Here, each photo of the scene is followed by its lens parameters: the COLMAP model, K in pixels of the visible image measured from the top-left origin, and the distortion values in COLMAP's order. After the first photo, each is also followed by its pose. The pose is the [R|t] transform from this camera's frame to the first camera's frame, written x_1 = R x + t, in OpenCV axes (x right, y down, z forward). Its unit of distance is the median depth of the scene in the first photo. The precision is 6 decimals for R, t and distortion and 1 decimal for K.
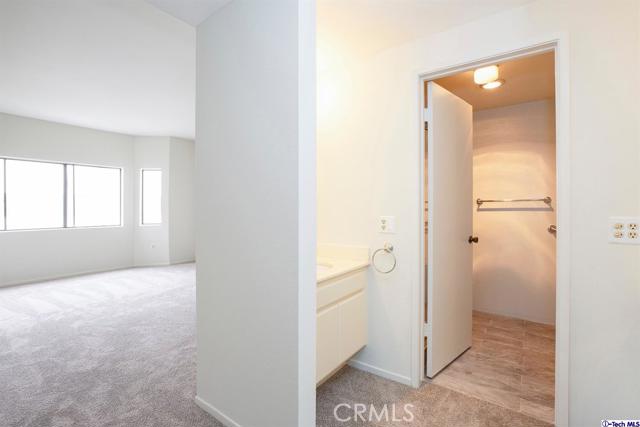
lens RADIAL K [[296.6, 0, 315.2], [0, 296.6, 209.1], [0, 0, 1]] dist [-0.039494, 0.009396]
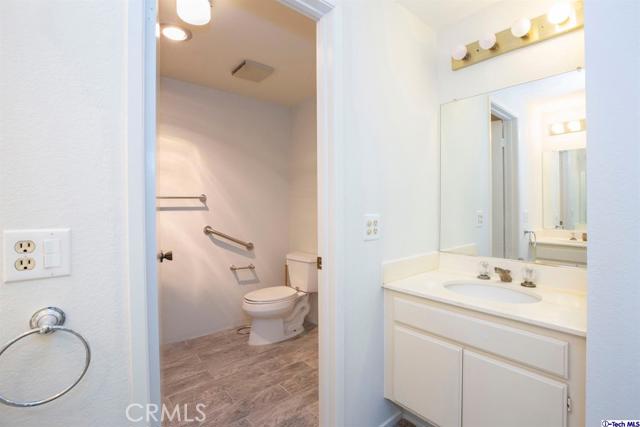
lens RADIAL K [[296.6, 0, 322.0], [0, 296.6, 211.8], [0, 0, 1]] dist [-0.039494, 0.009396]
pose [[0.230531, -0.014748, 0.972953, -0.004506], [0.006717, 0.999885, 0.013565, 0.001406], [-0.973042, 0.003408, 0.230603, 0.516710]]
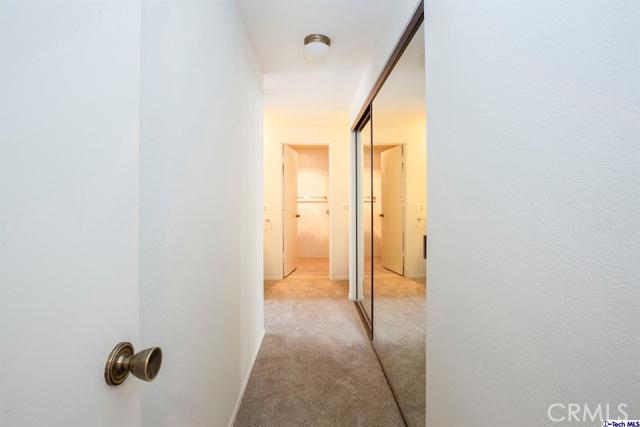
lens RADIAL K [[296.6, 0, 320.4], [0, 296.6, 211.4], [0, 0, 1]] dist [-0.039494, 0.009396]
pose [[0.787195, -0.022774, 0.616284, -0.664491], [0.006302, 0.999563, 0.028888, 0.009572], [-0.616672, -0.018857, 0.786994, -0.803947]]
